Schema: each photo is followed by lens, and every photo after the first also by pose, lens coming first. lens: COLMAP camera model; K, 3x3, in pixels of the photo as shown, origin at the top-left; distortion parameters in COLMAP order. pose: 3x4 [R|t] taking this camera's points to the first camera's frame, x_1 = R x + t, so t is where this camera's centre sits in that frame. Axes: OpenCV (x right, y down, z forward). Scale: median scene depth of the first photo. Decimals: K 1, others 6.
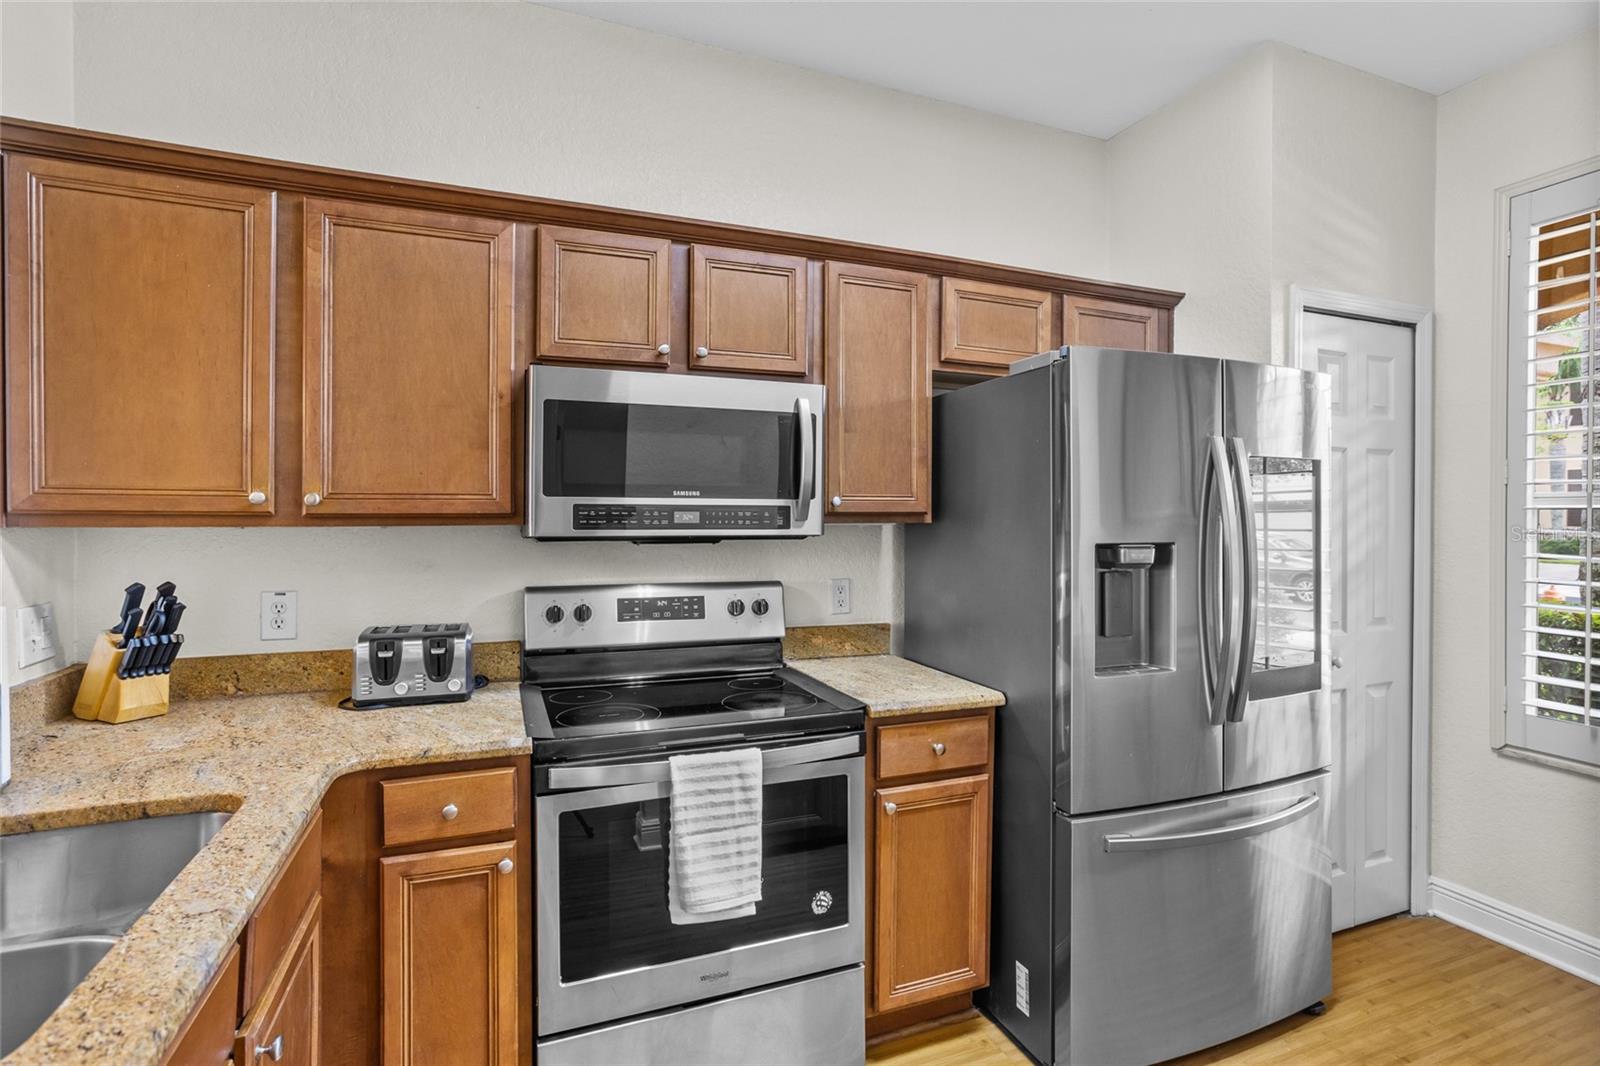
lens RADIAL K [[774.2, 0, 800.9], [0, 774.2, 523.1], [0, 0, 1]] dist [-0.004352, 0.000188]
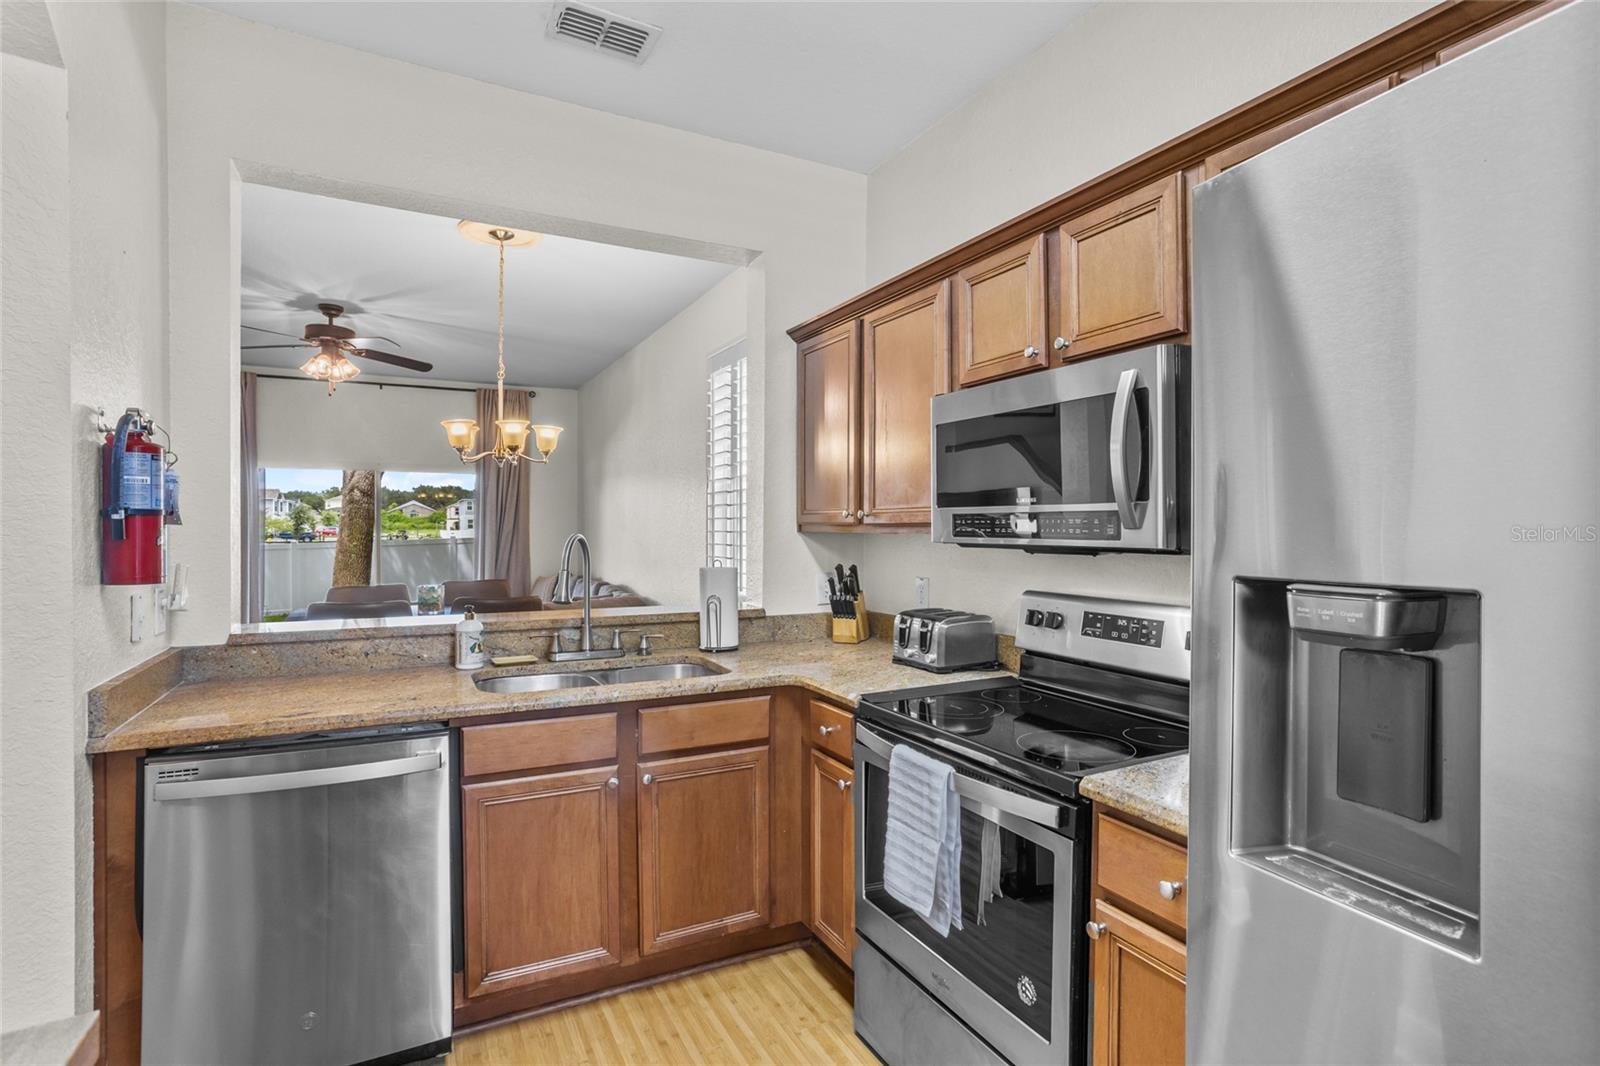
lens RADIAL K [[774.2, 0, 801.6], [0, 774.2, 530.9], [0, 0, 1]] dist [-0.004352, 0.000188]
pose [[0.119660, 0.004345, -0.992805, 0.783341], [-0.007540, 0.999966, 0.003467, -0.002046], [0.992786, 0.007070, 0.119688, 0.632756]]
